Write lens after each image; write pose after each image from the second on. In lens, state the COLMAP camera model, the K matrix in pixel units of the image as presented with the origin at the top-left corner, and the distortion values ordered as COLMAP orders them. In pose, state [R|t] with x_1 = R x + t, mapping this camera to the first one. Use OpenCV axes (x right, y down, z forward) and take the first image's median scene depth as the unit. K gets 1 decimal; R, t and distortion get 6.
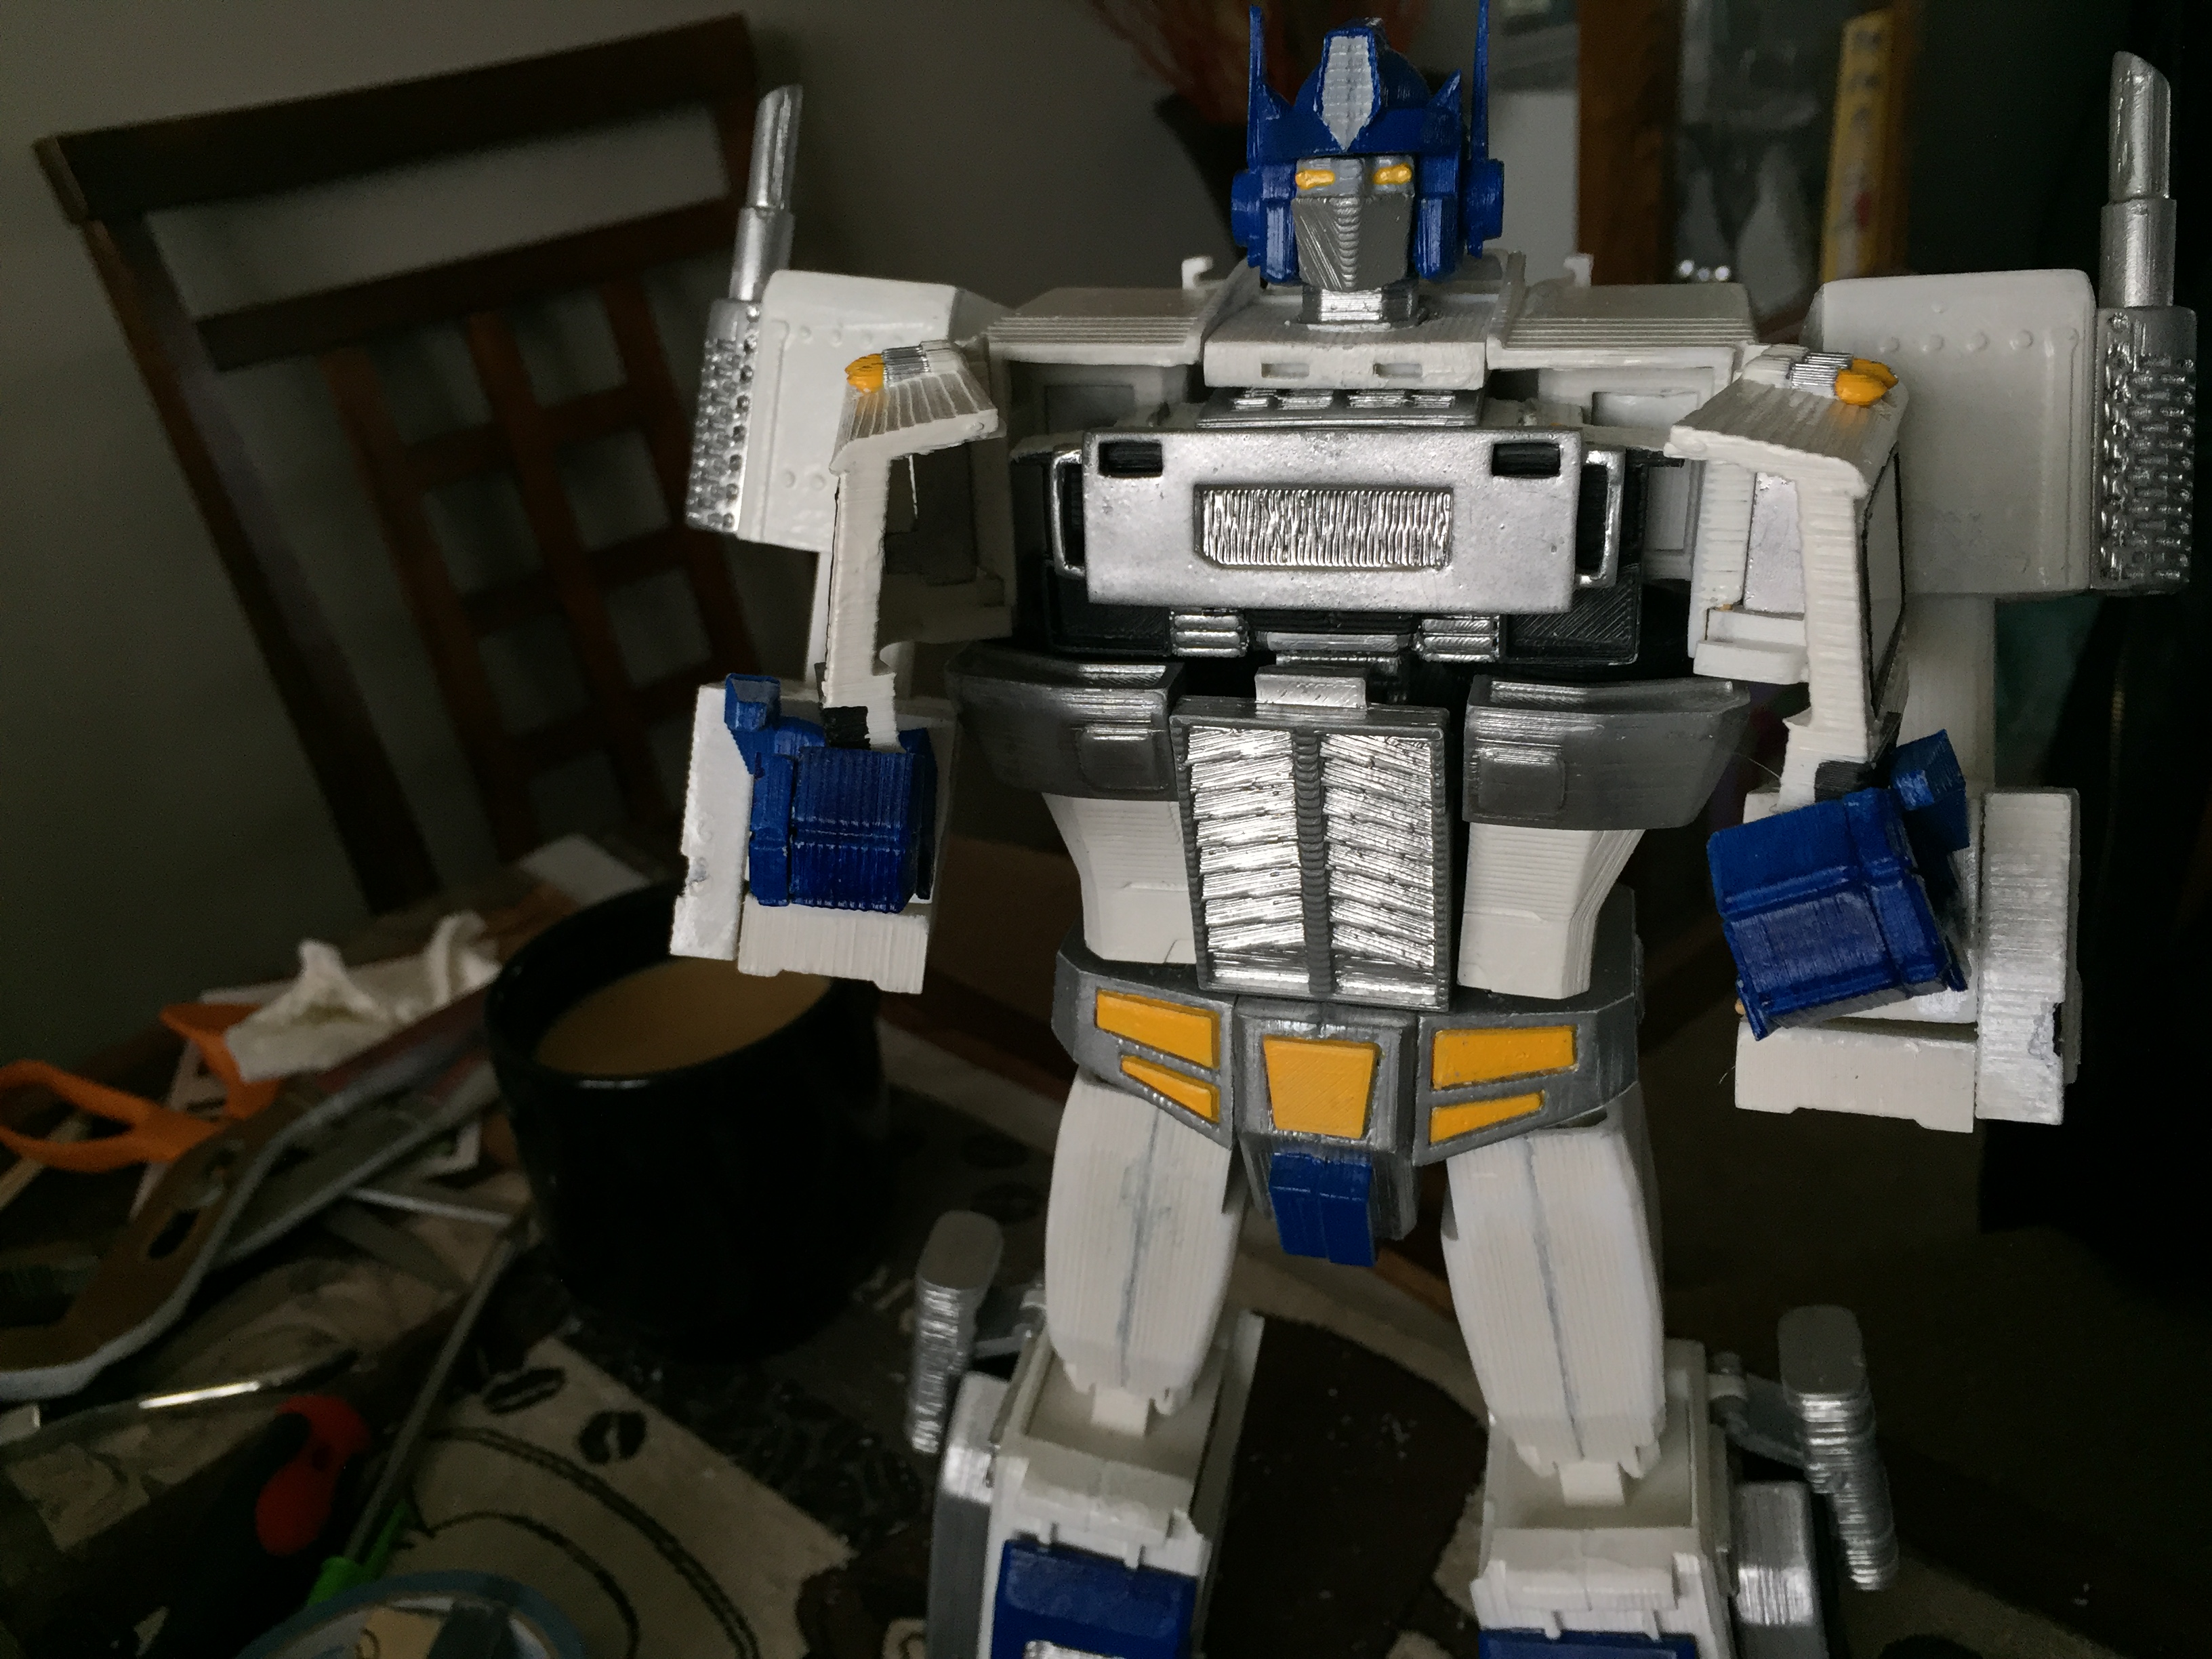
lens RADIAL K [[1923.1, 0, 1099.0], [0, 1923.1, 828.6], [0, 0, 1]] dist [0.068633, -0.114006]
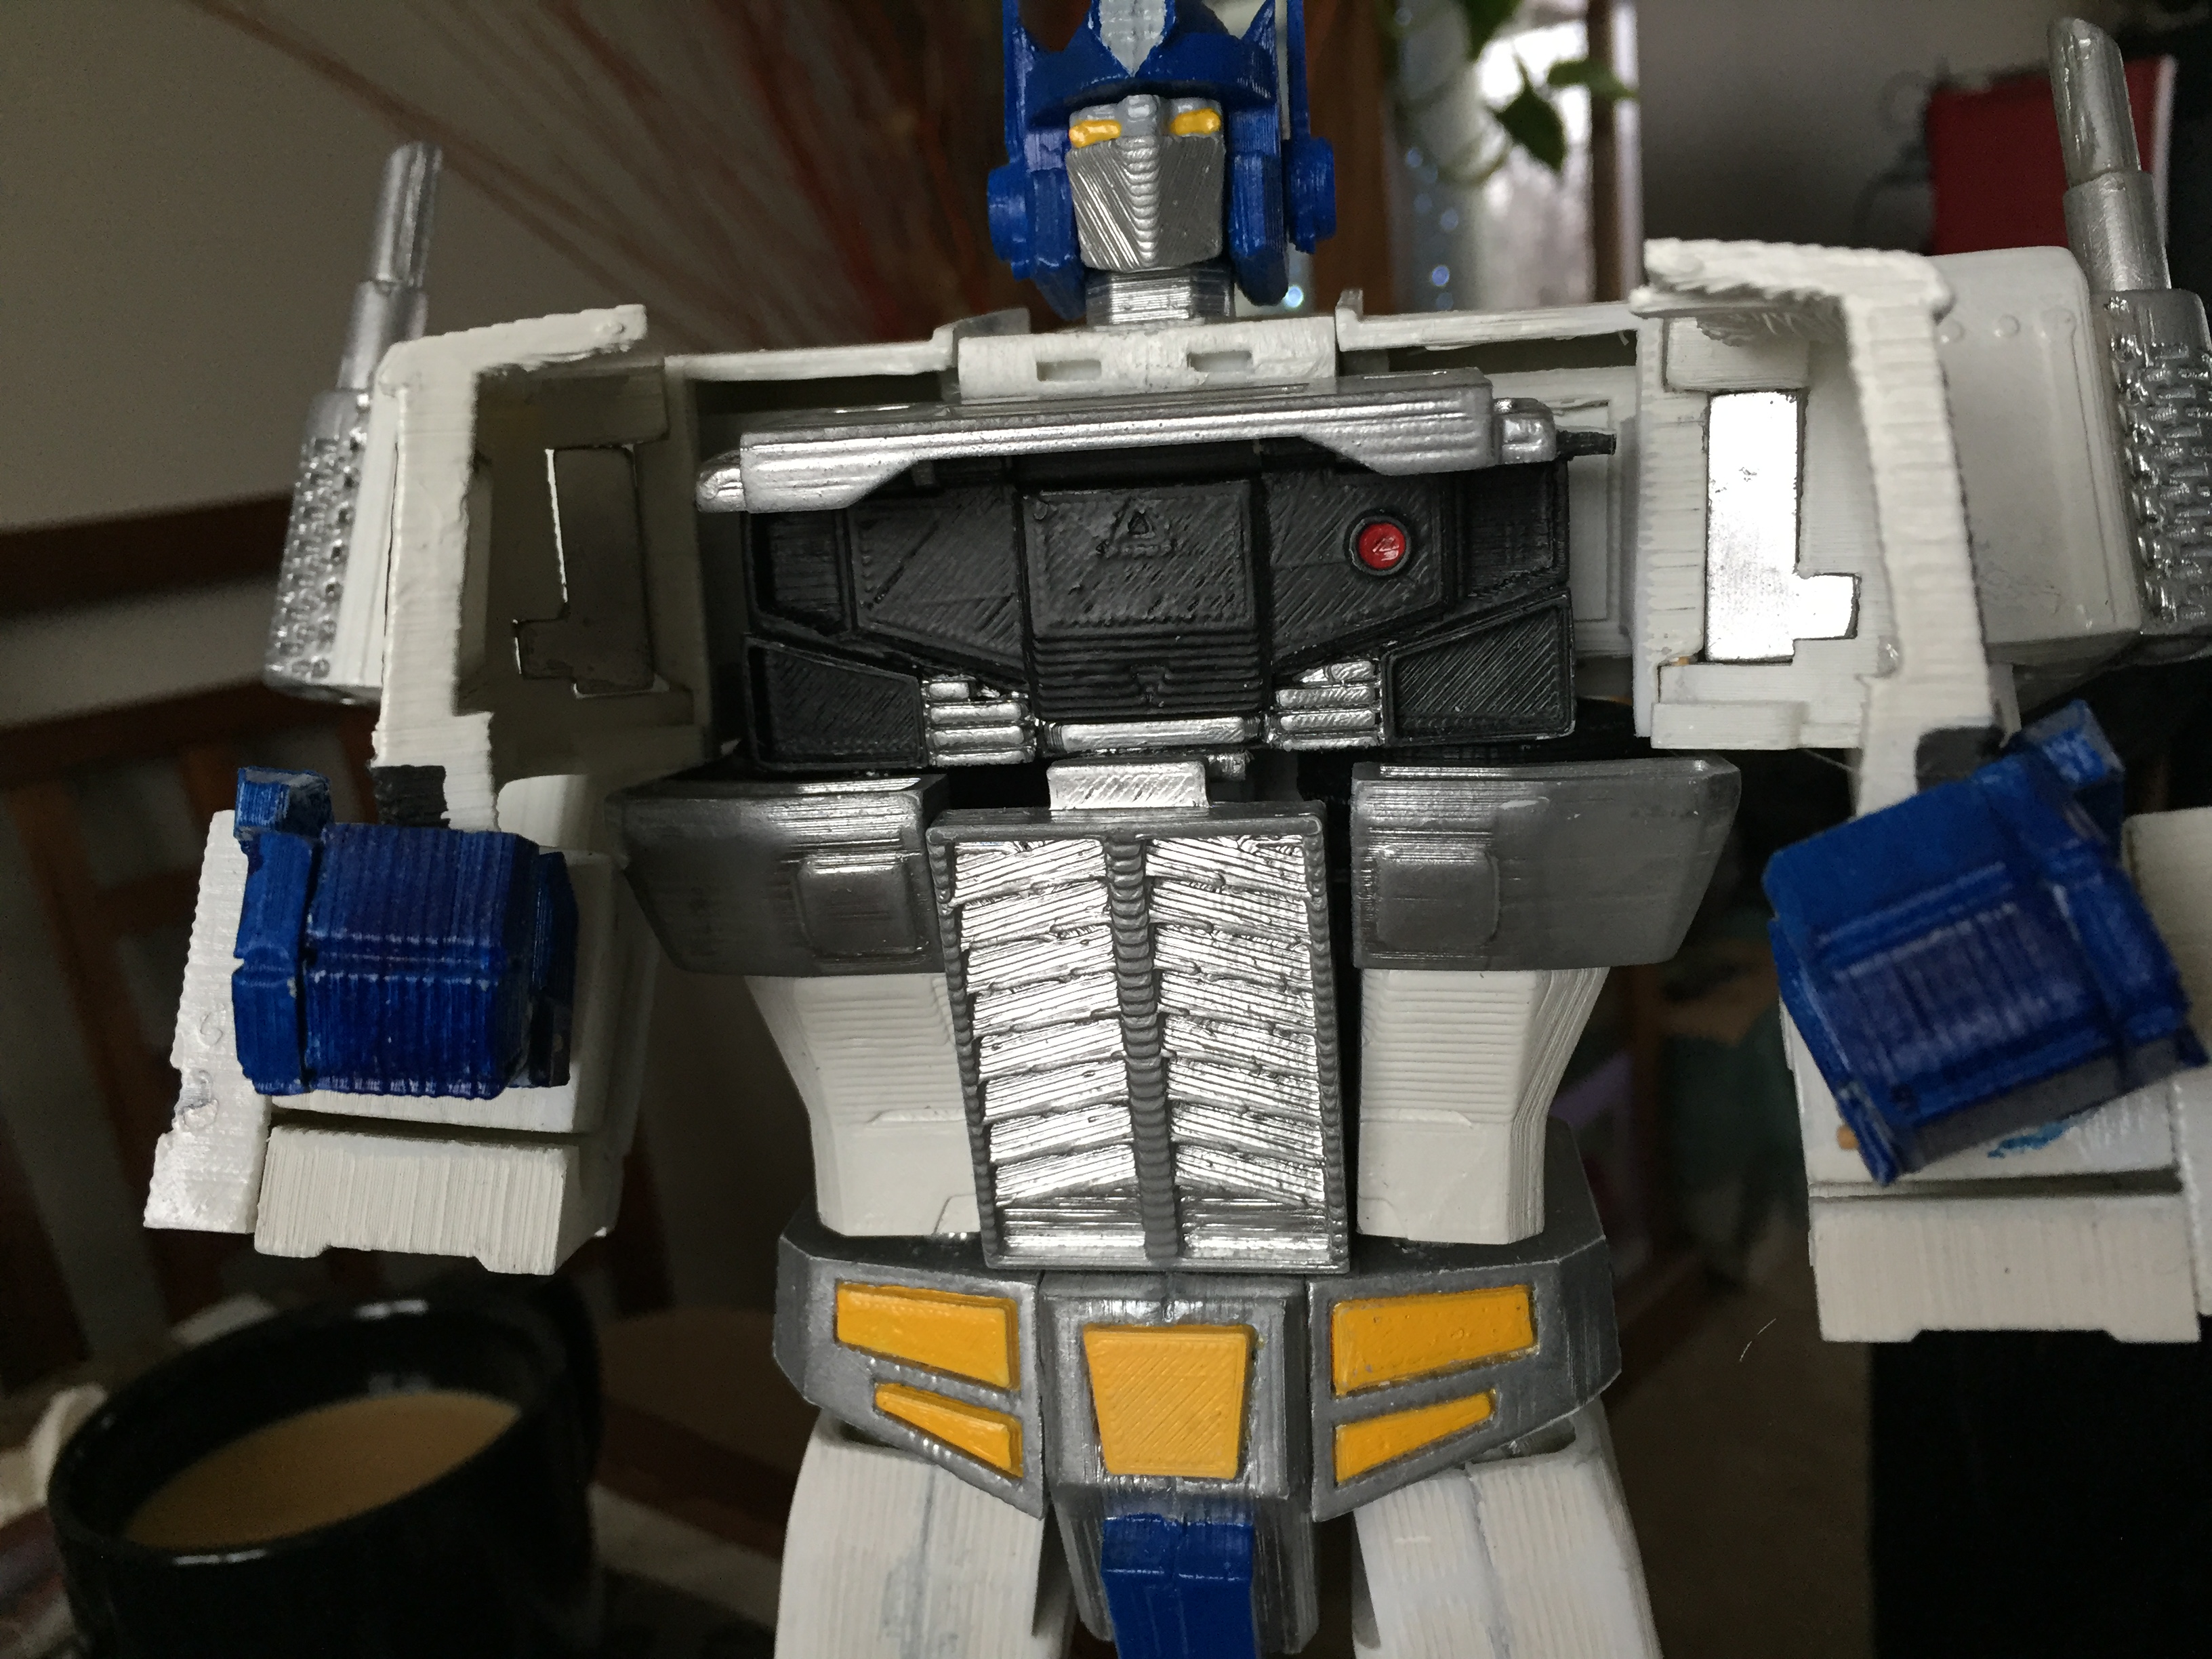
lens RADIAL K [[1923.1, 0, 1099.0], [0, 1923.1, 828.6], [0, 0, 1]] dist [0.068633, -0.114006]
pose [[0.993328, -0.023580, 0.112888, 0.019637], [0.050952, 0.967887, -0.246169, 0.110151], [-0.103458, 0.250278, 0.962630, 0.318875]]
